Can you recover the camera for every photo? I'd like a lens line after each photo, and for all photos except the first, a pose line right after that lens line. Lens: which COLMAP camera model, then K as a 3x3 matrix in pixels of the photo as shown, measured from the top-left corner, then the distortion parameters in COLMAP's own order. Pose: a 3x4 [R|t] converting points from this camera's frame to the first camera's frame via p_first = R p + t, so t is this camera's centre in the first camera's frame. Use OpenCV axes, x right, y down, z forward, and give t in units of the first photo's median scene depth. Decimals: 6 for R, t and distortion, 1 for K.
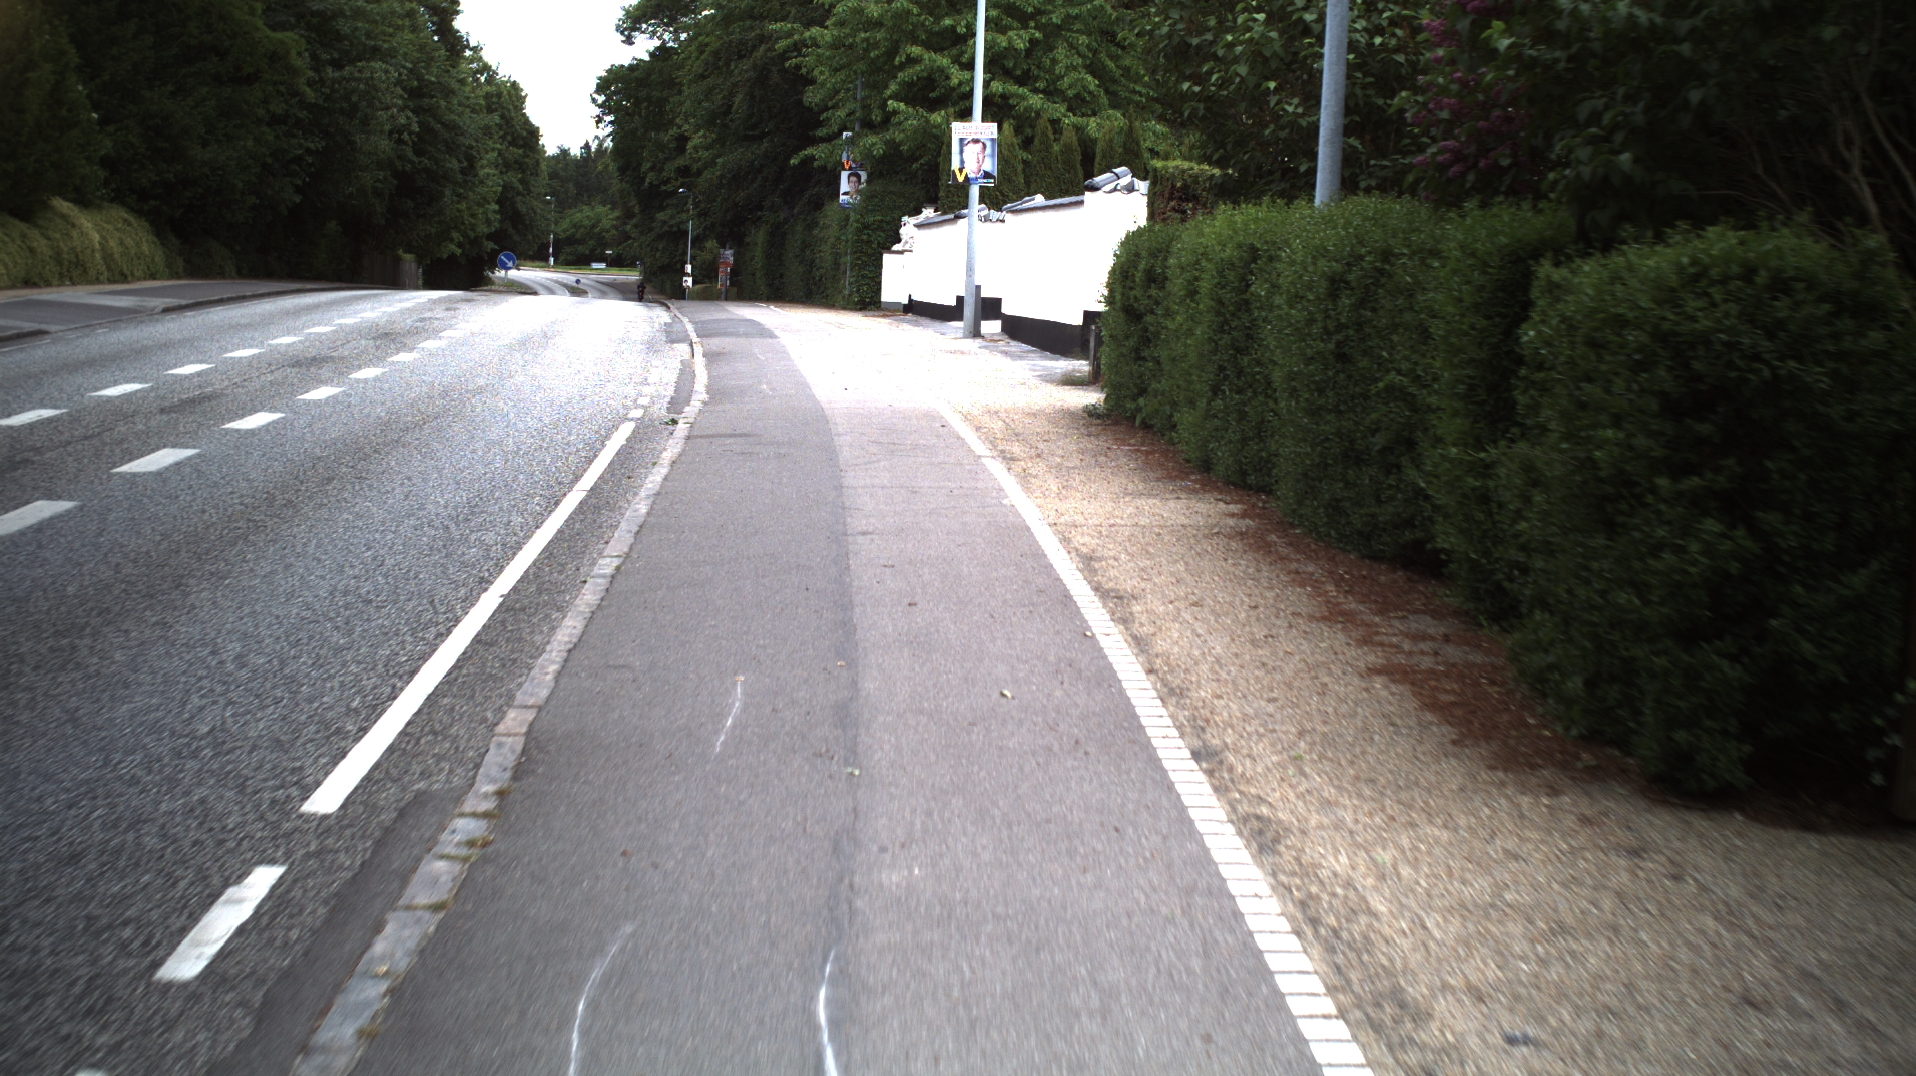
lens RADIAL K [[3208.0, 0, 958.0], [0, 3208.0, 538.0], [0, 0, 1]] dist [-0.297521, 0.475718]
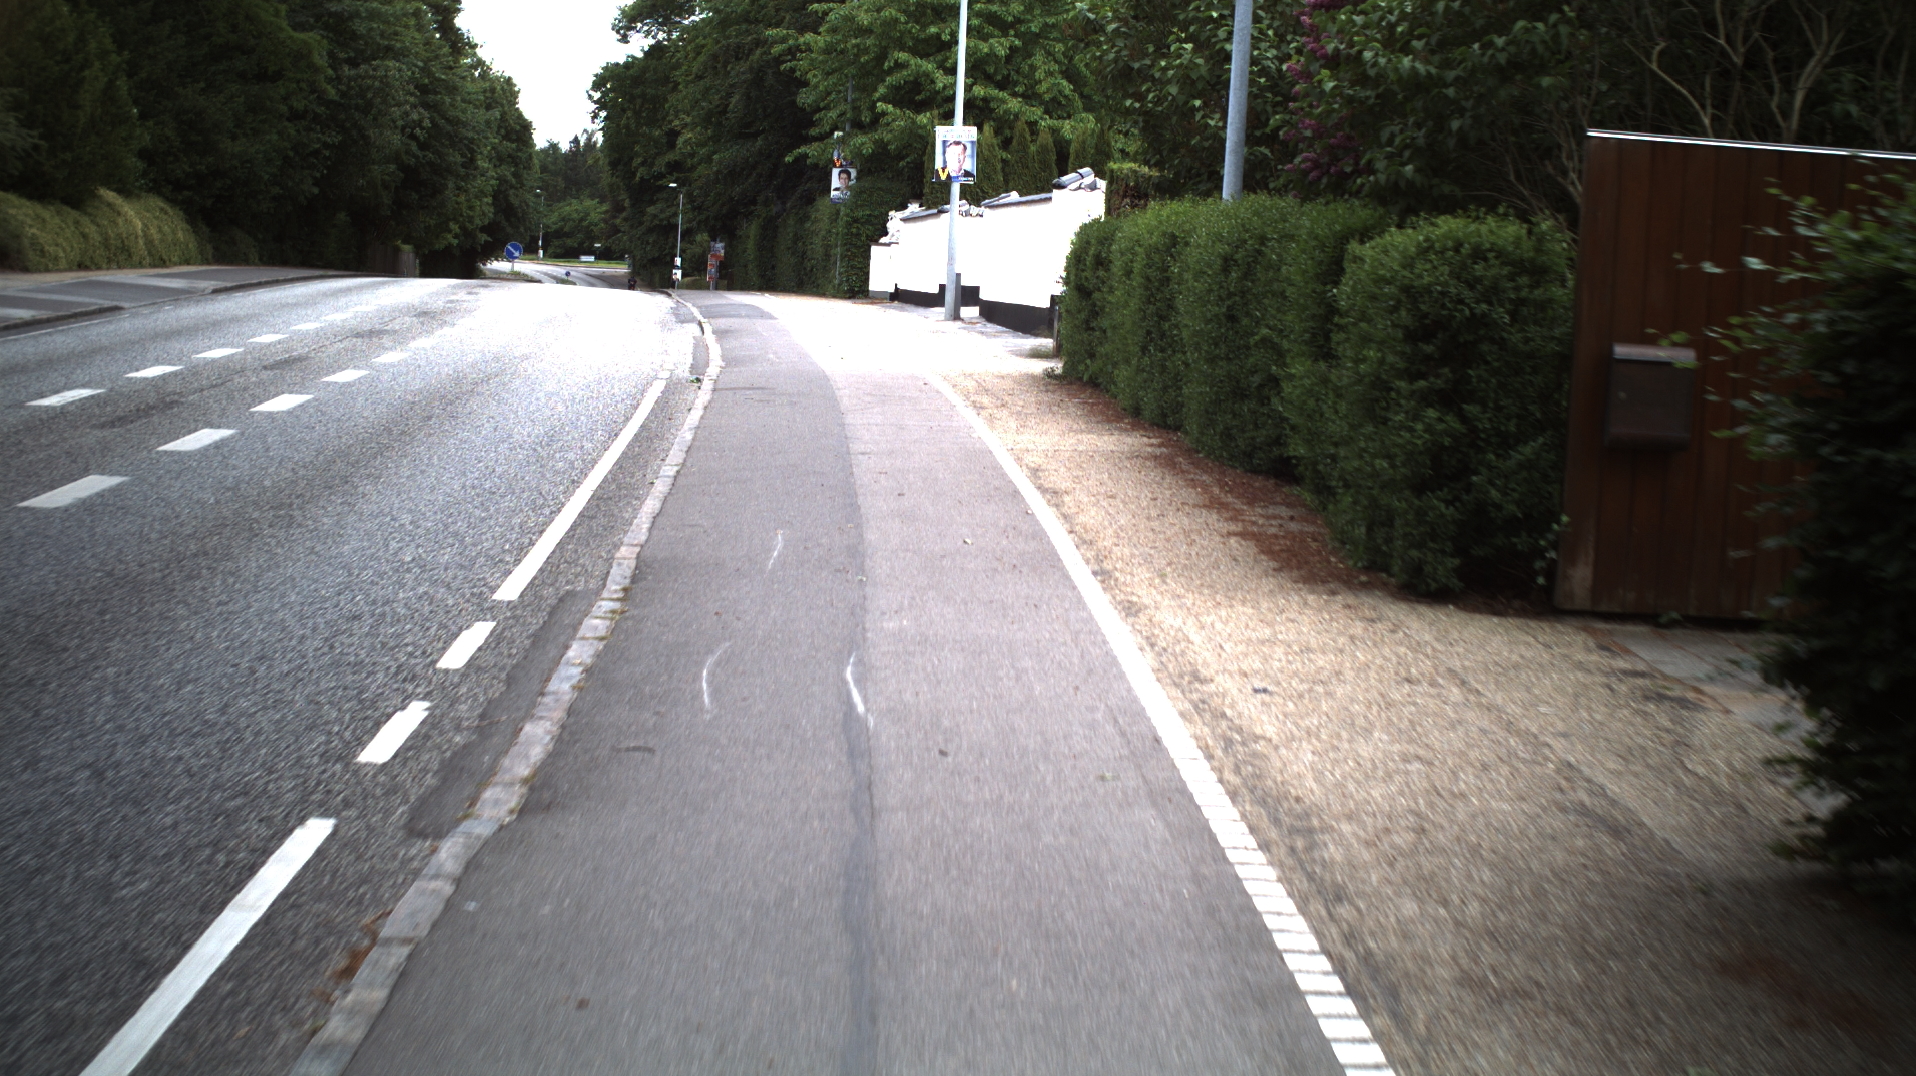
lens RADIAL K [[3208.0, 0, 958.0], [0, 3208.0, 538.0], [0, 0, 1]] dist [-0.297521, 0.475718]
pose [[0.999959, 0.007184, 0.005455, 0.000553], [-0.007190, 0.999974, 0.001088, 0.008042], [-0.005447, -0.001127, 0.999985, -0.075292]]
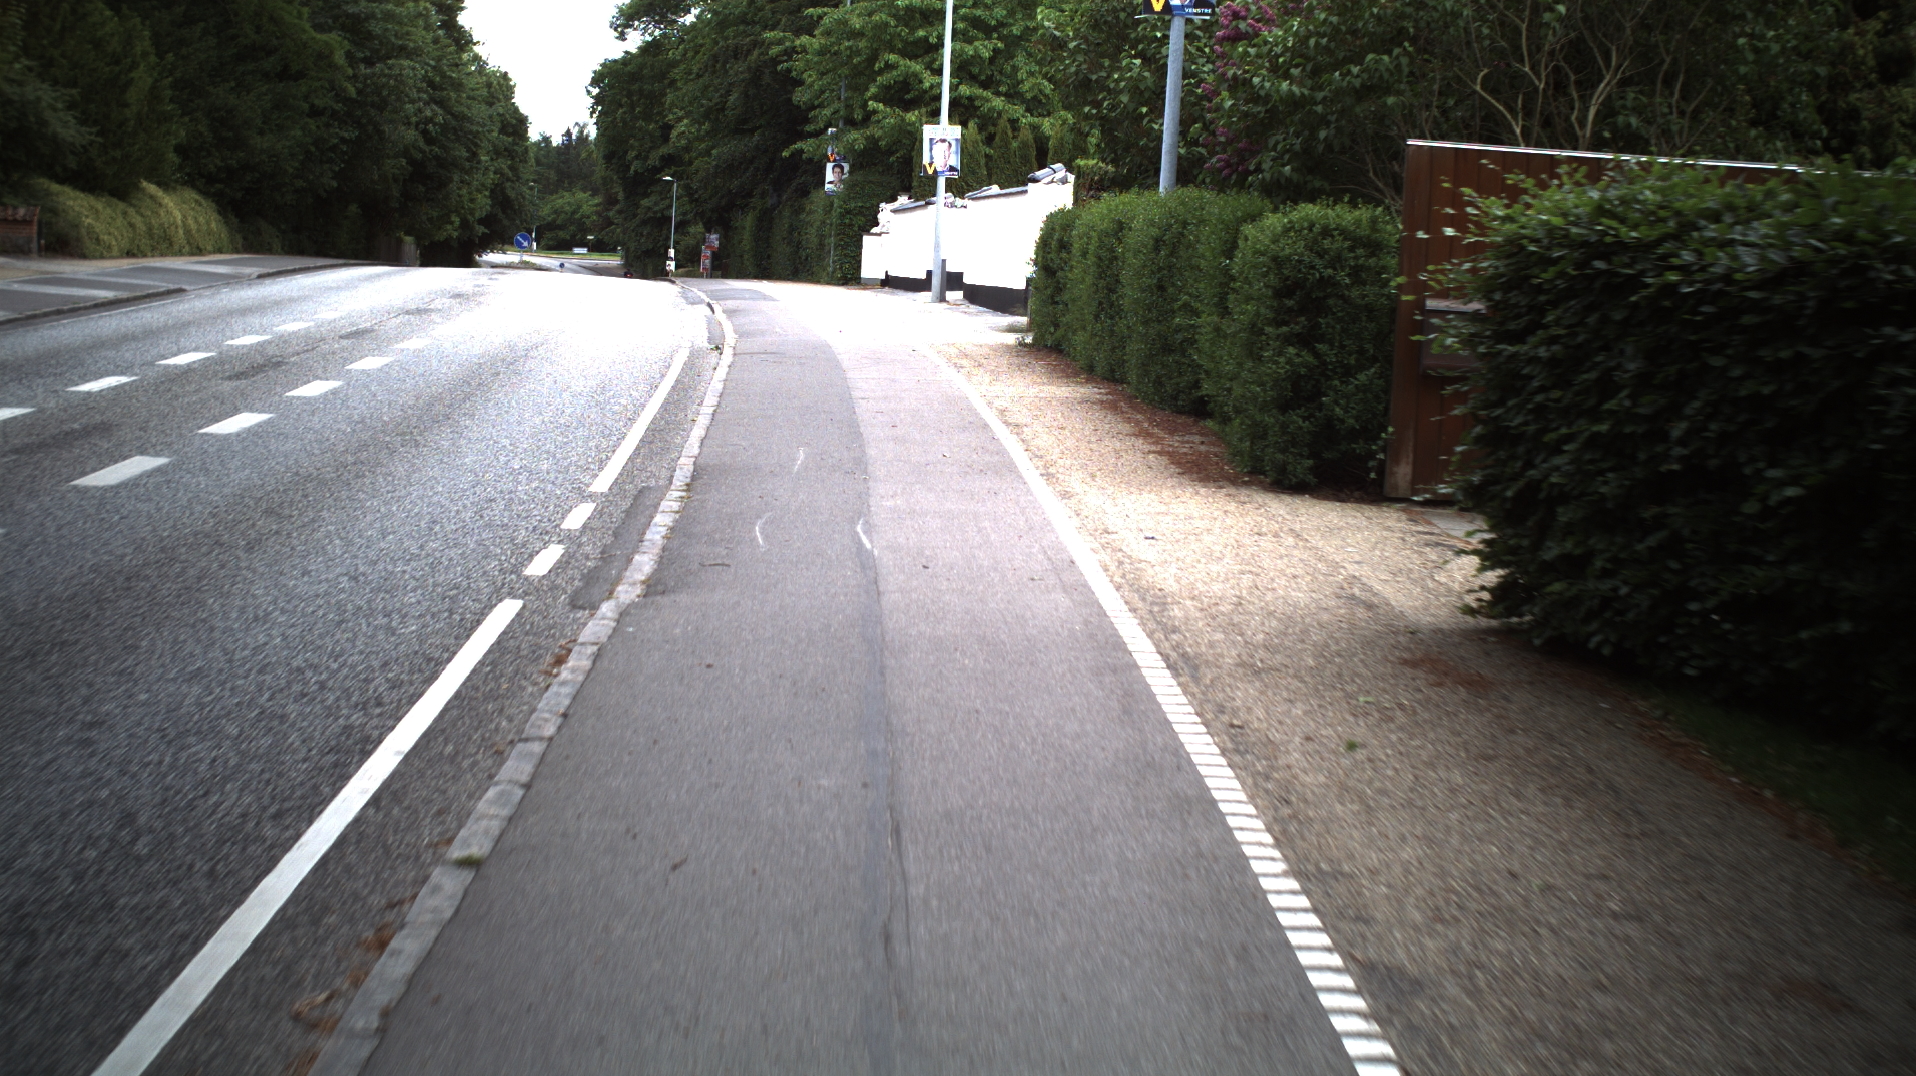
lens RADIAL K [[3208.0, 0, 958.0], [0, 3208.0, 538.0], [0, 0, 1]] dist [-0.297521, 0.475718]
pose [[0.999934, 0.007216, 0.008994, 0.001029], [-0.007246, 0.999968, 0.003280, 0.015966], [-0.008970, -0.003345, 0.999954, -0.150388]]
